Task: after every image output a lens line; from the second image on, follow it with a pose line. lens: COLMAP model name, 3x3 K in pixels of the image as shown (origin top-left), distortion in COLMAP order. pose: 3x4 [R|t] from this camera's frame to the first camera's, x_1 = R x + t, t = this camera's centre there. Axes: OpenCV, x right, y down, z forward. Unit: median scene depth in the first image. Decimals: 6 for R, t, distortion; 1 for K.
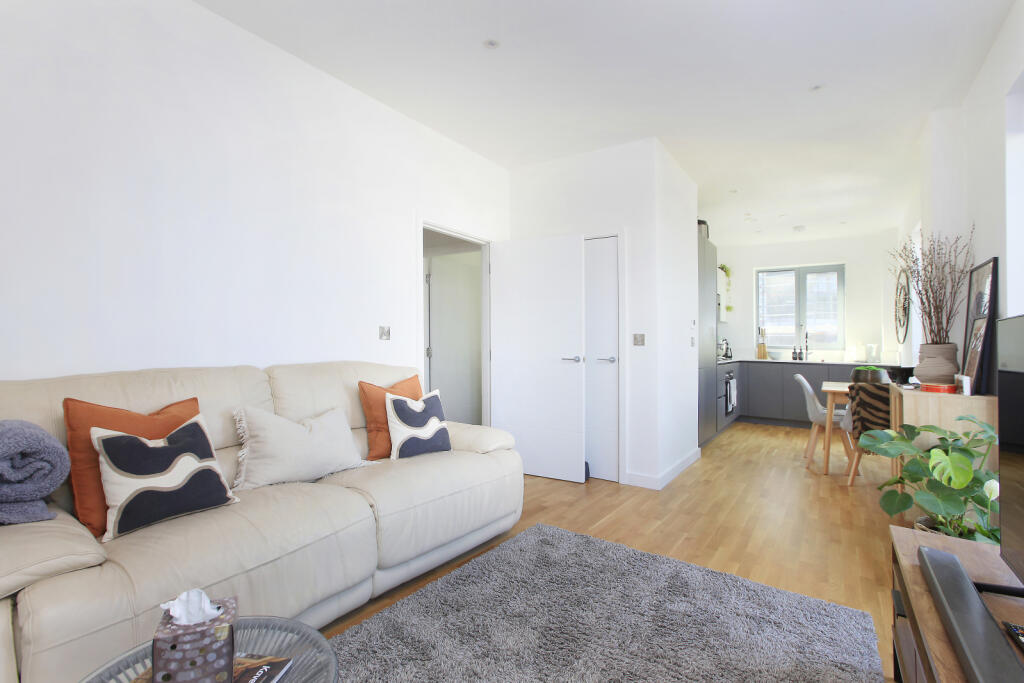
lens RADIAL K [[456.2, 0, 511.2], [0, 456.2, 337.3], [0, 0, 1]] dist [-0.021537, -0.000280]
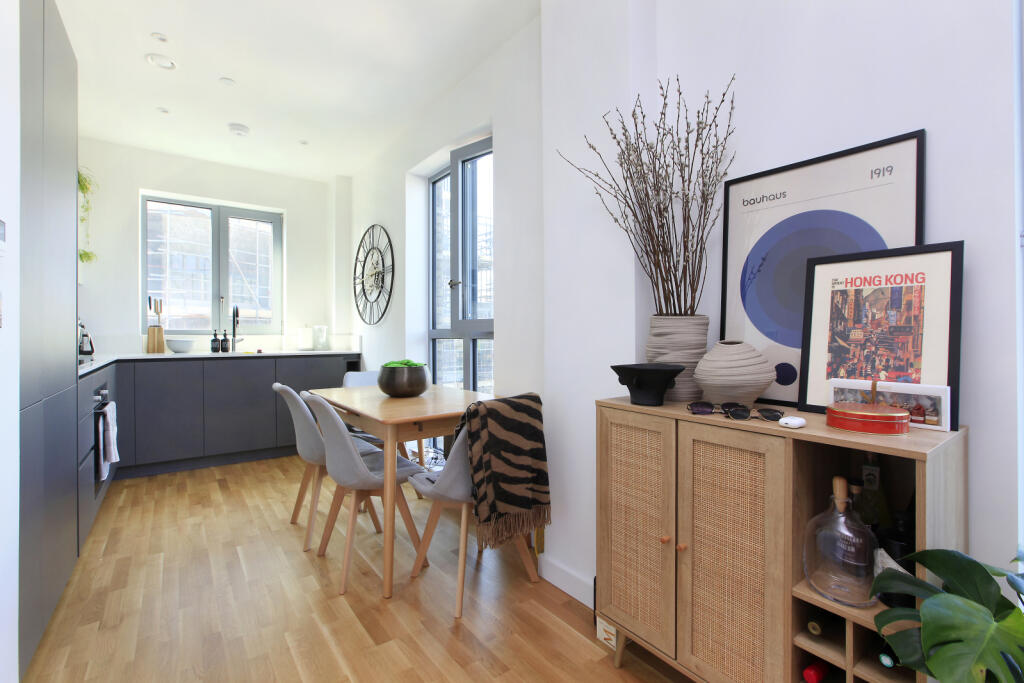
lens RADIAL K [[456.2, 0, 510.9], [0, 456.2, 331.6], [0, 0, 1]] dist [-0.021537, -0.000280]
pose [[0.310287, -0.010501, 0.950585, 0.174191], [-0.007105, 0.999885, 0.013365, 0.011188], [-0.950616, -0.010901, 0.310177, 0.441229]]
